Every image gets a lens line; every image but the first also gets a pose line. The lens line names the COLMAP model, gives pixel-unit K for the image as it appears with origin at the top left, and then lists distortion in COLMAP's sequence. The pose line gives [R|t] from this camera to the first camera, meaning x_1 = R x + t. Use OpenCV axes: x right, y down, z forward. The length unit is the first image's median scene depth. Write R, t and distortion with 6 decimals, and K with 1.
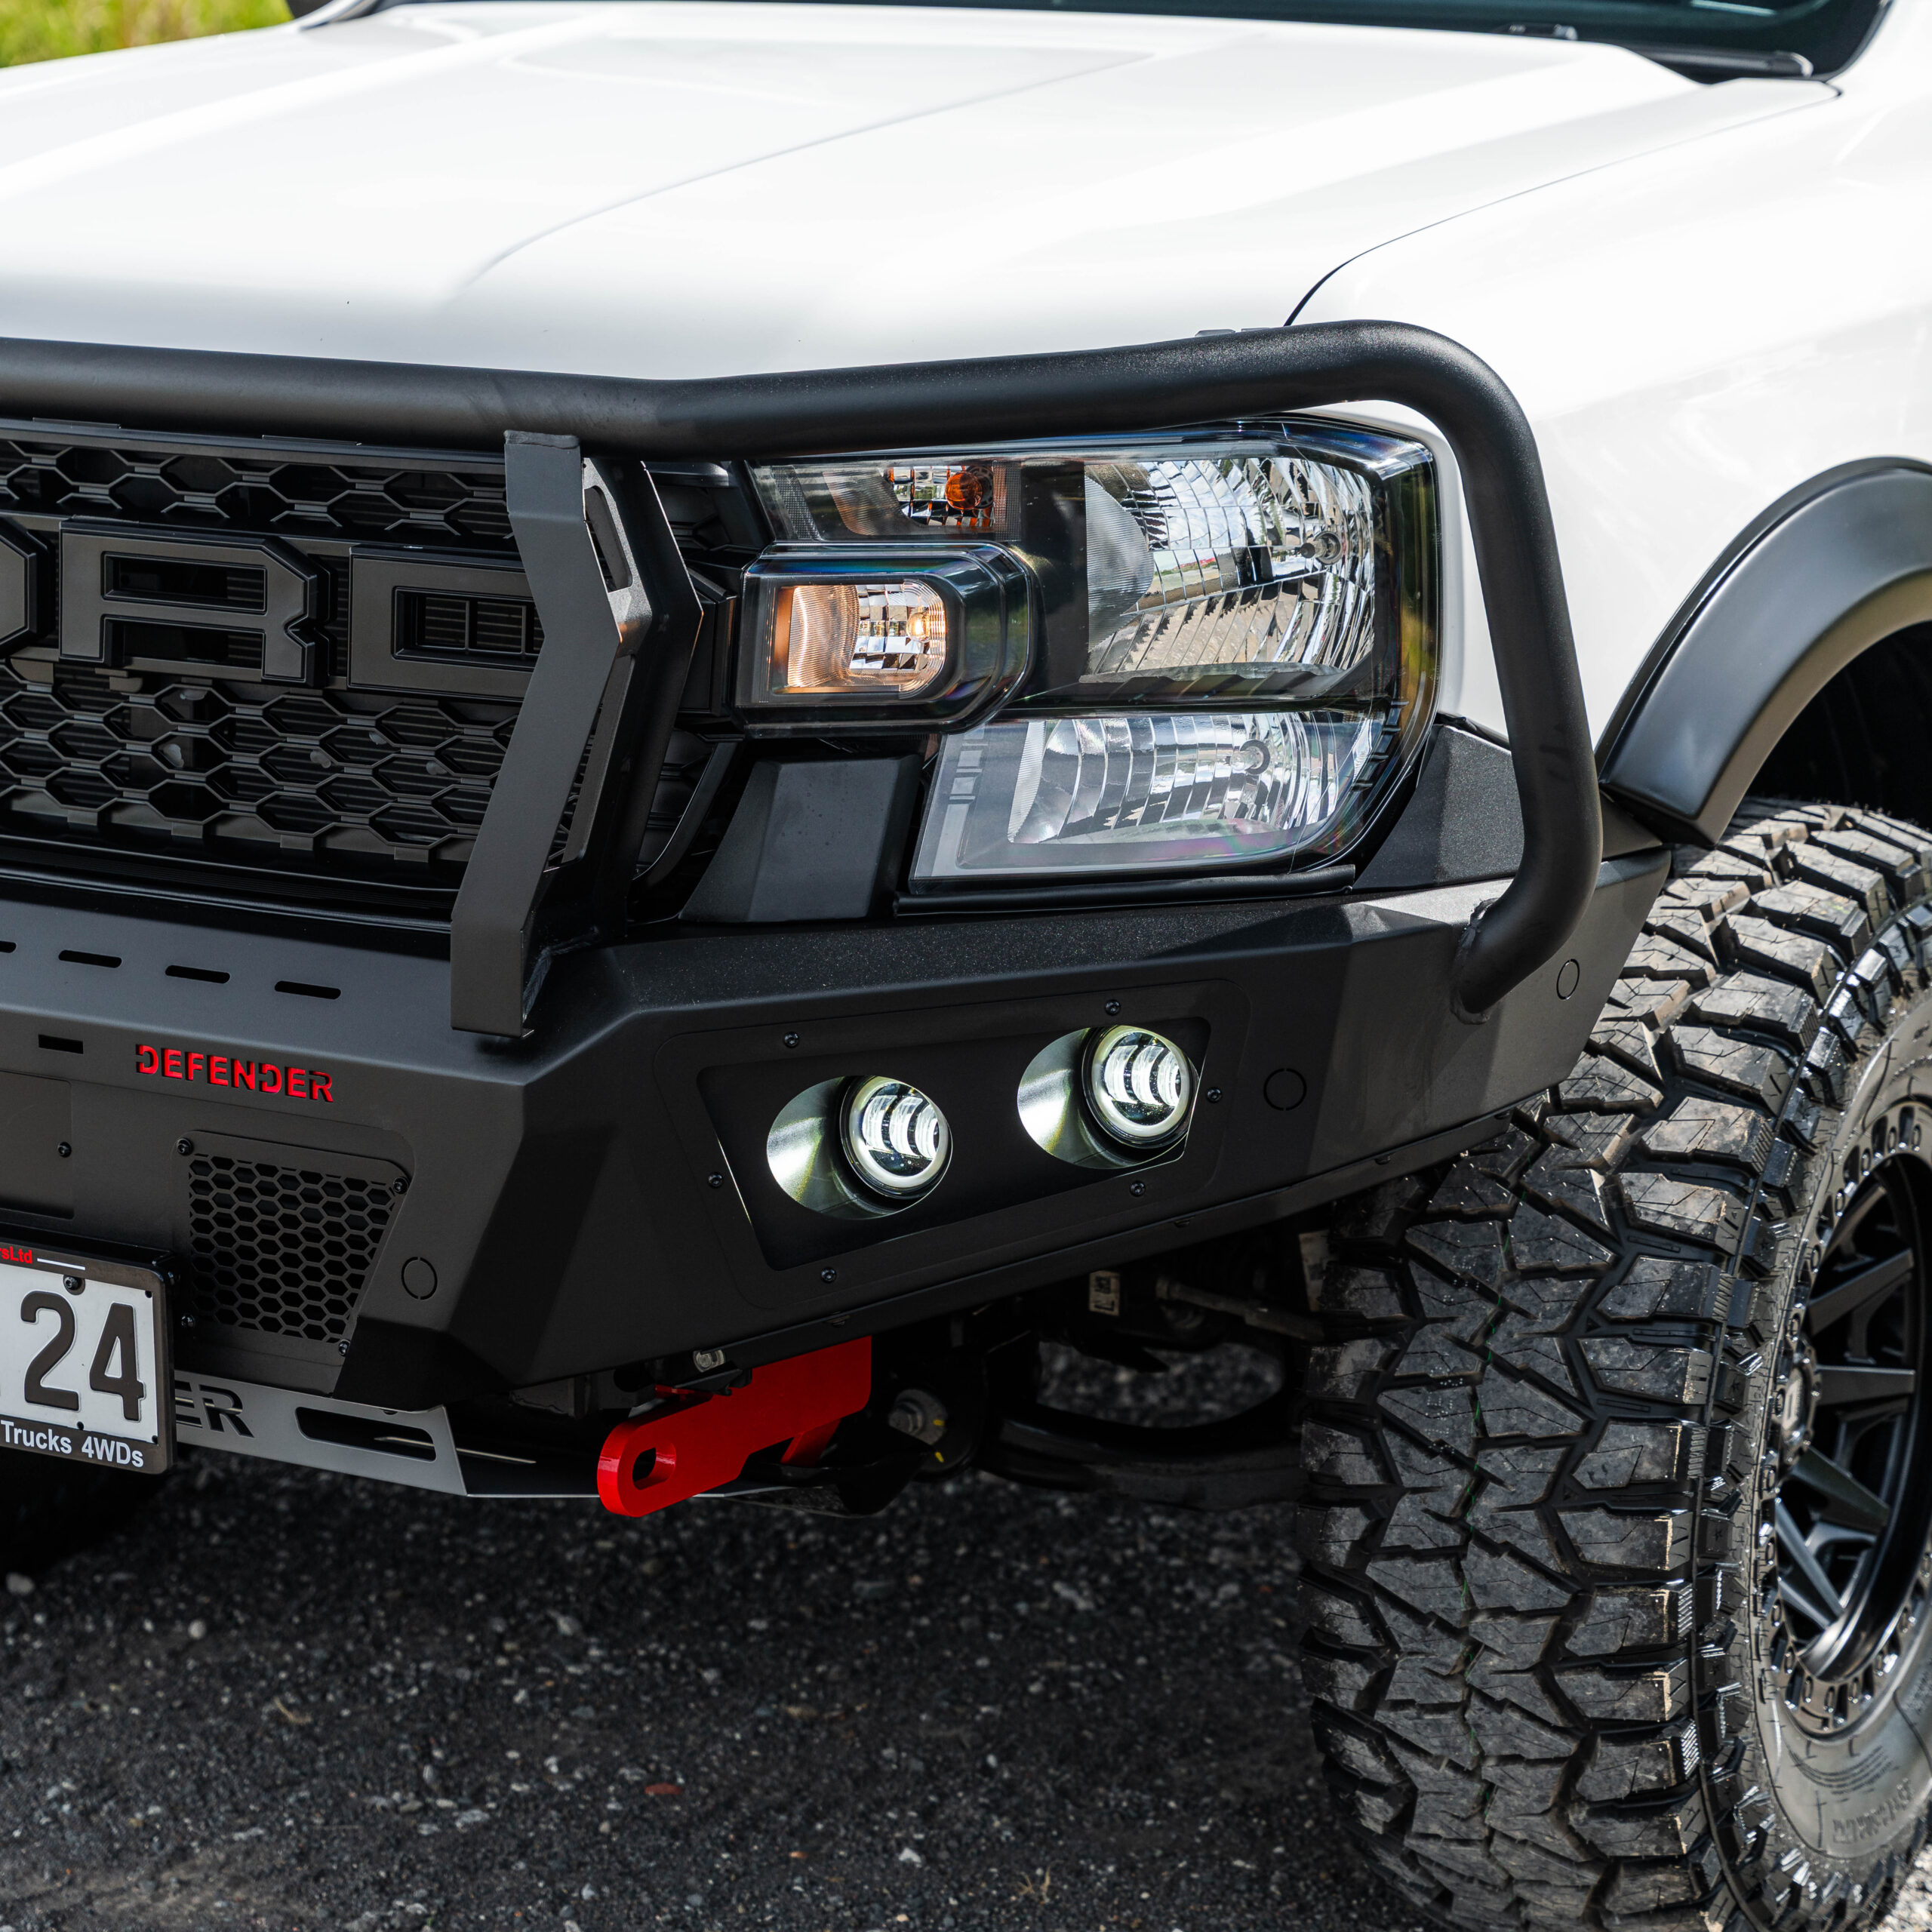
lens RADIAL K [[5185.0, 0, 966.0], [0, 5185.0, 966.0], [0, 0, 1]] dist [0.031421, 0.038267]
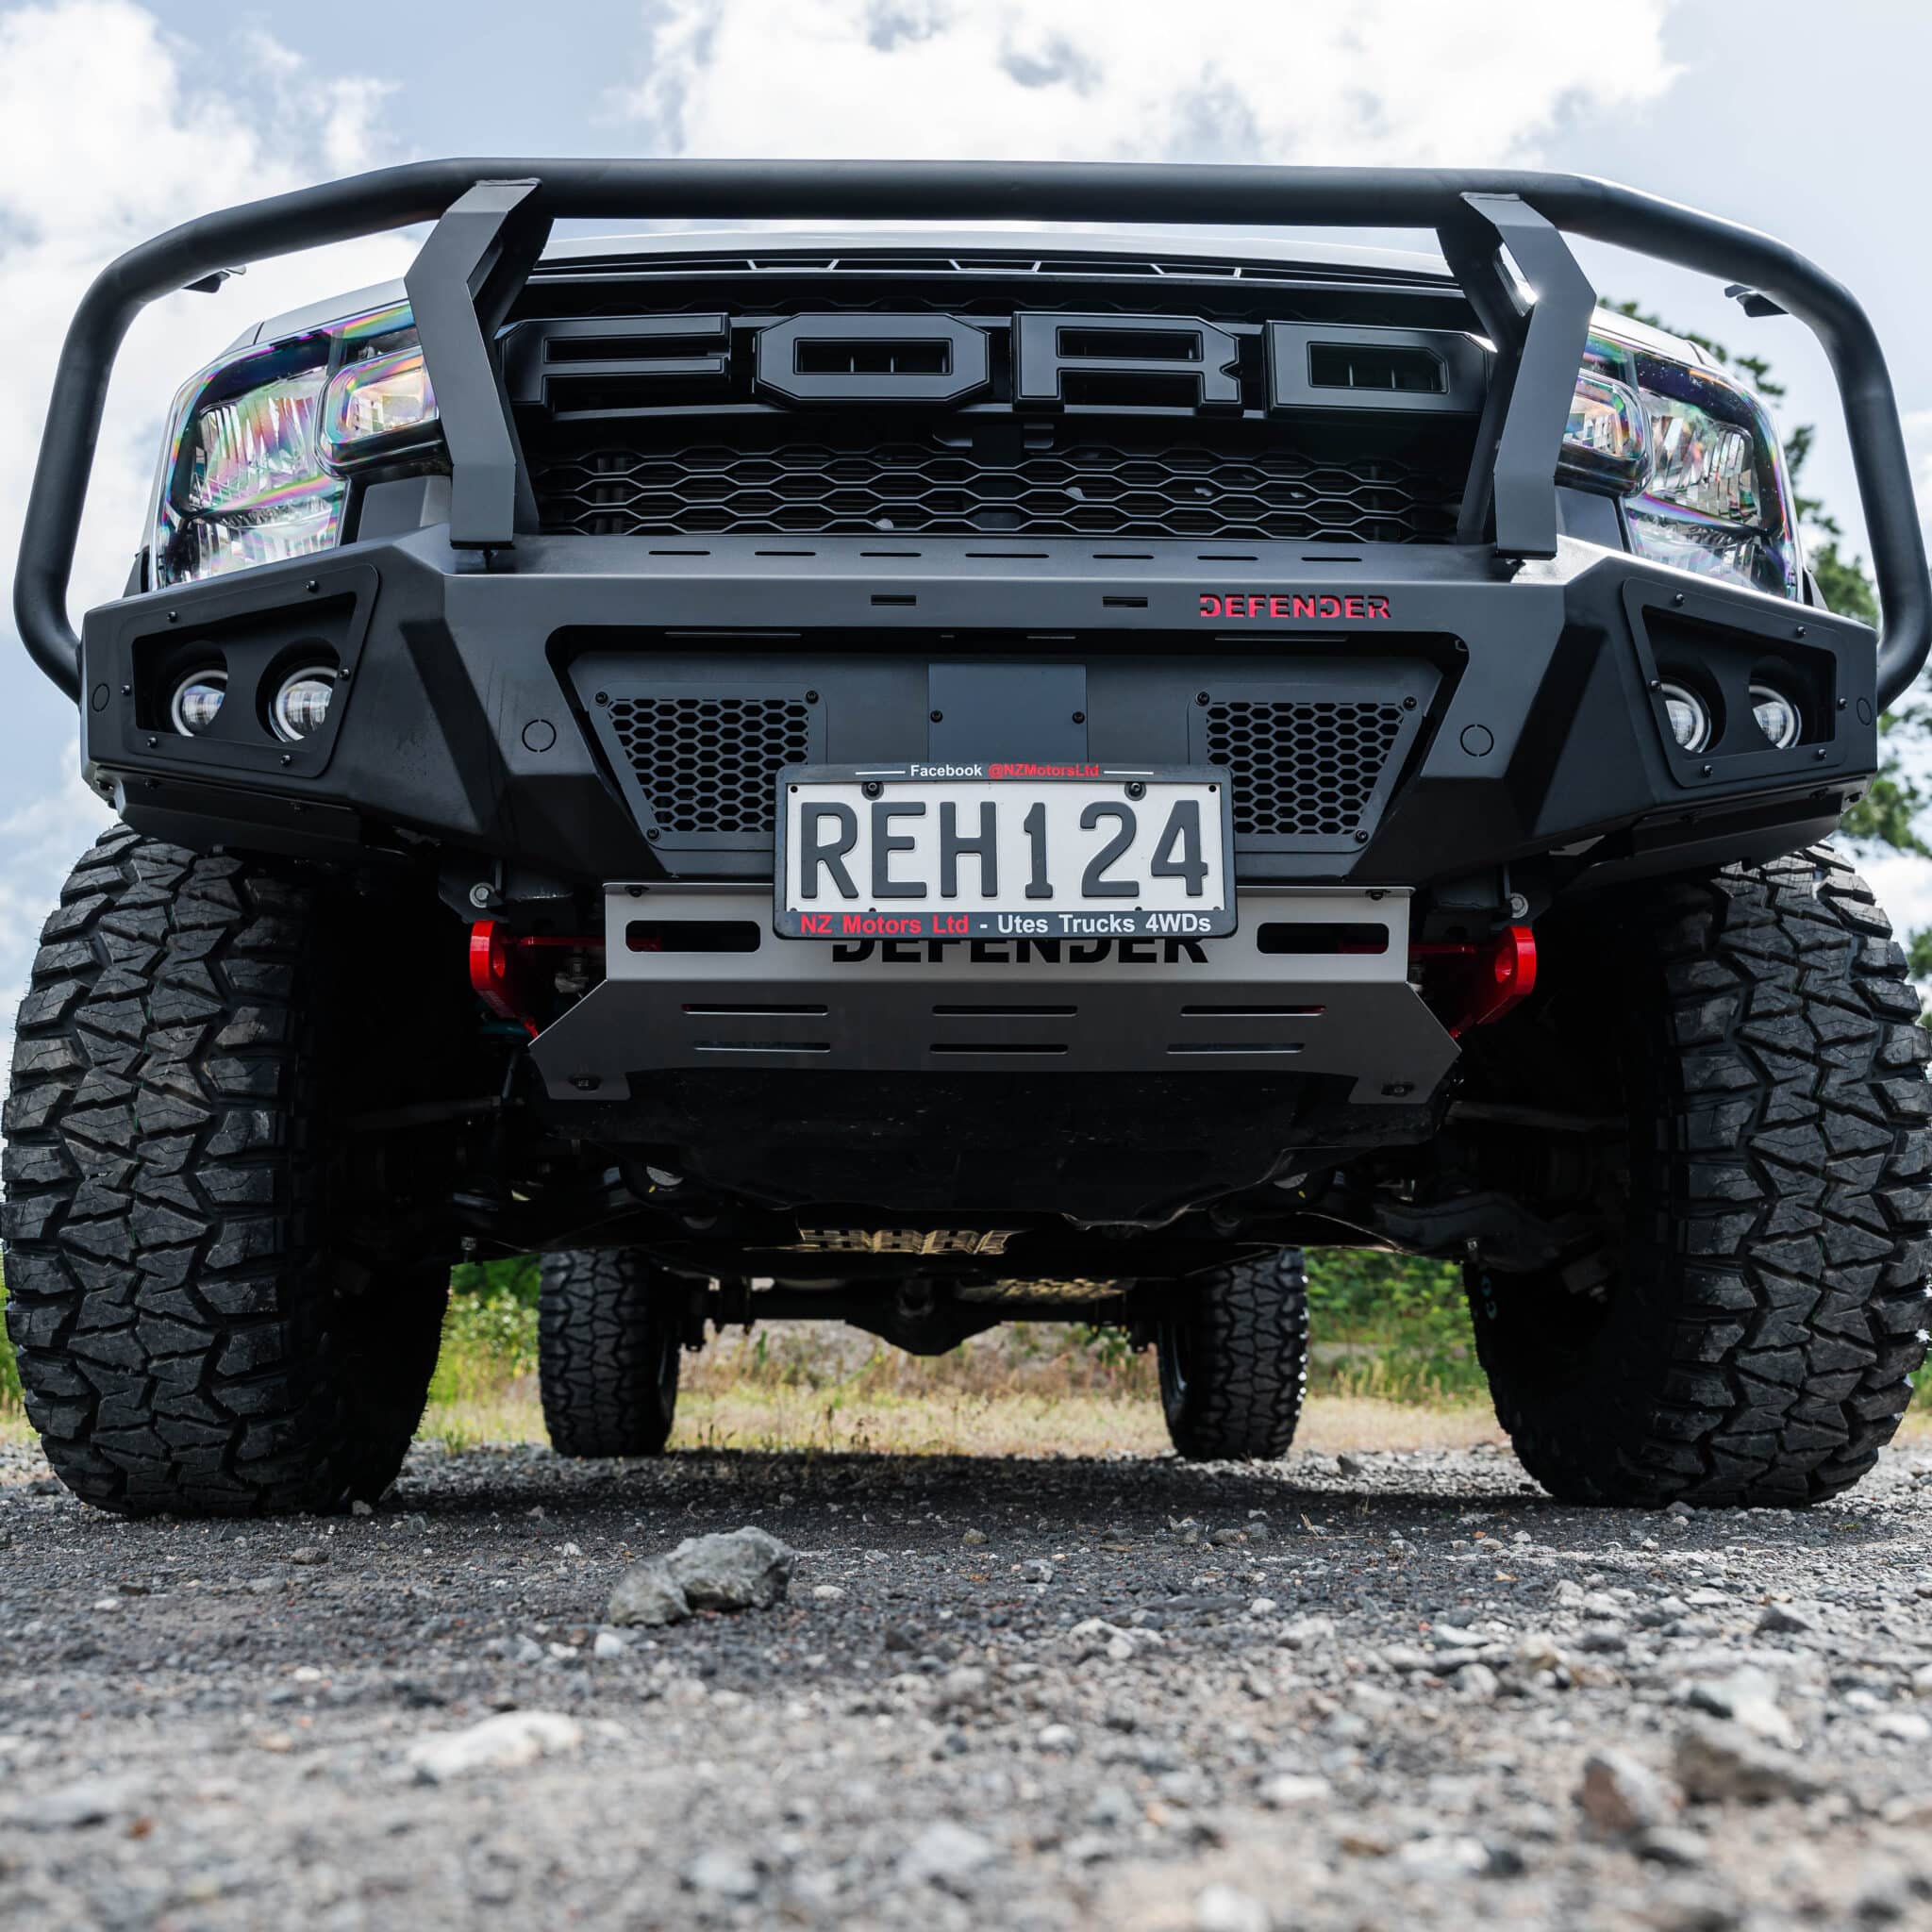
lens RADIAL K [[2009.6, 0, 946.4], [0, 2009.6, 968.3], [0, 0, 1]] dist [-0.001935, -0.016727]
pose [[0.853462, 0.095022, 0.512420, -0.438656], [0.117719, 0.922676, -0.367167, 0.262339], [-0.507686, 0.373684, 0.776283, 0.656399]]
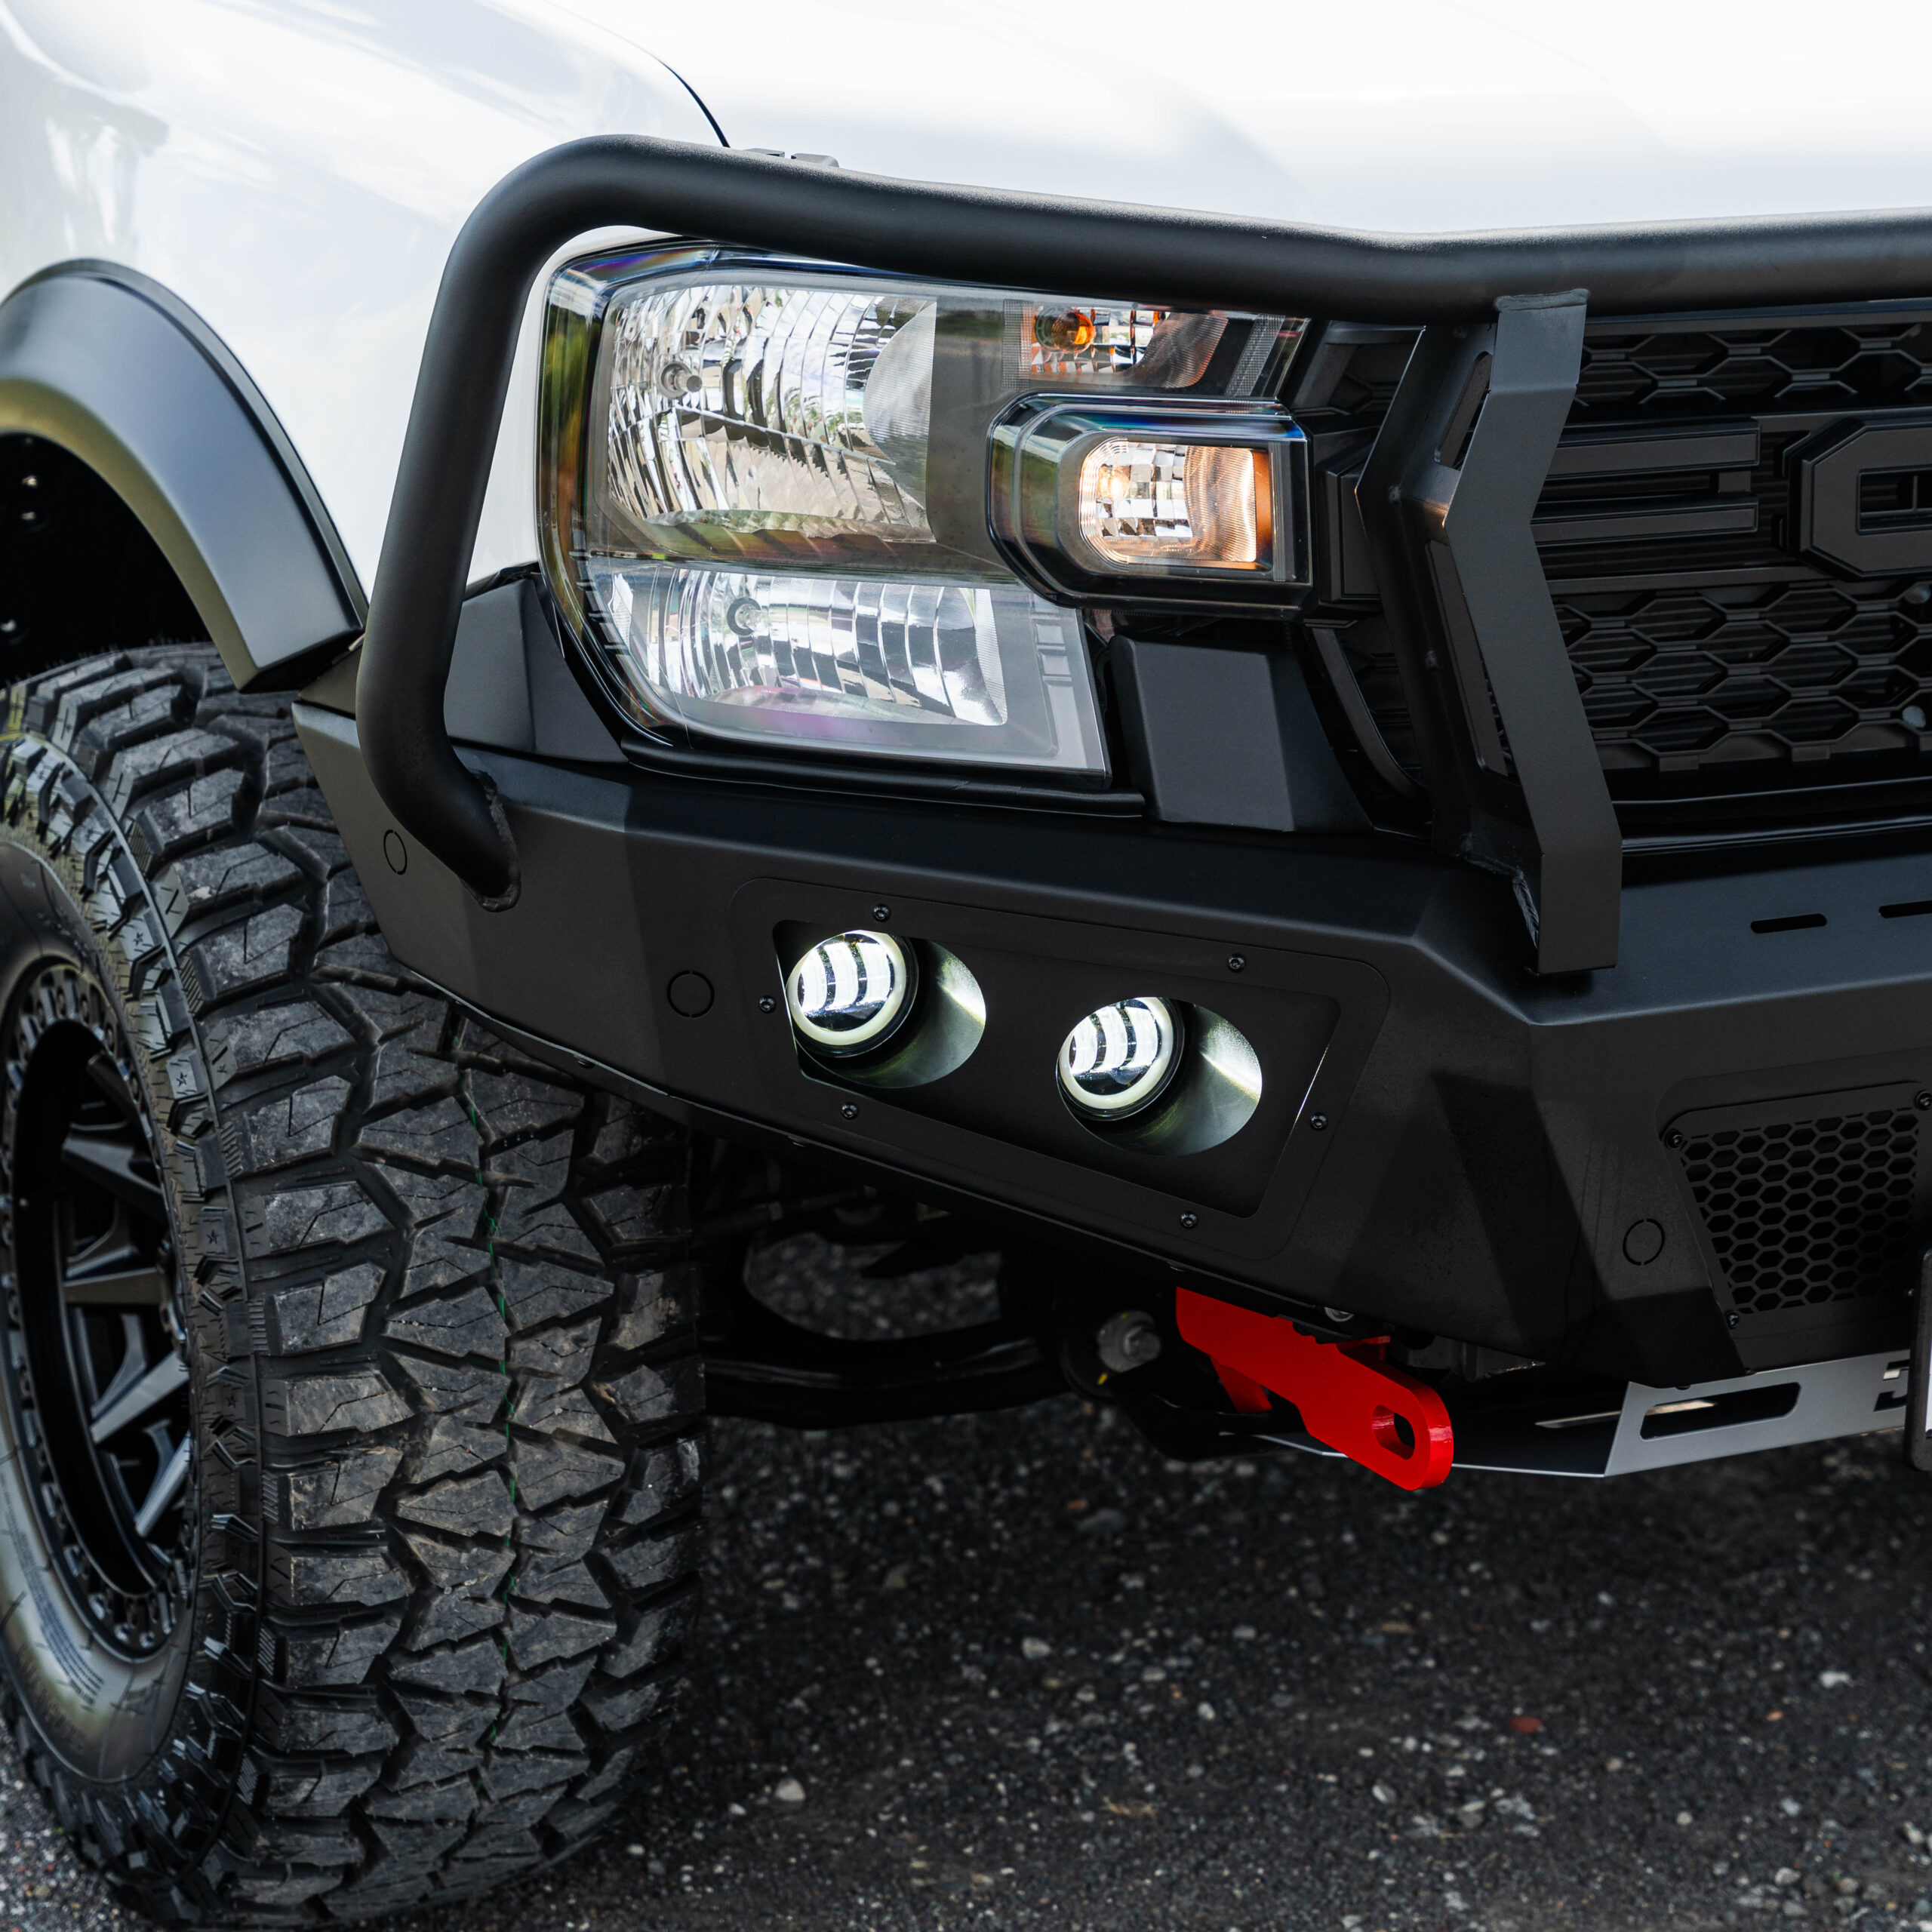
lens RADIAL K [[5362.6, 0, 966.0], [0, 5362.6, 966.0], [0, 0, 1]] dist [0.078546, -0.060597]
pose [[0.559000, -0.209427, 0.802284, -1.035960], [0.164840, 0.976333, 0.140007, -0.151125], [-0.812617, 0.053984, 0.580292, 0.625445]]
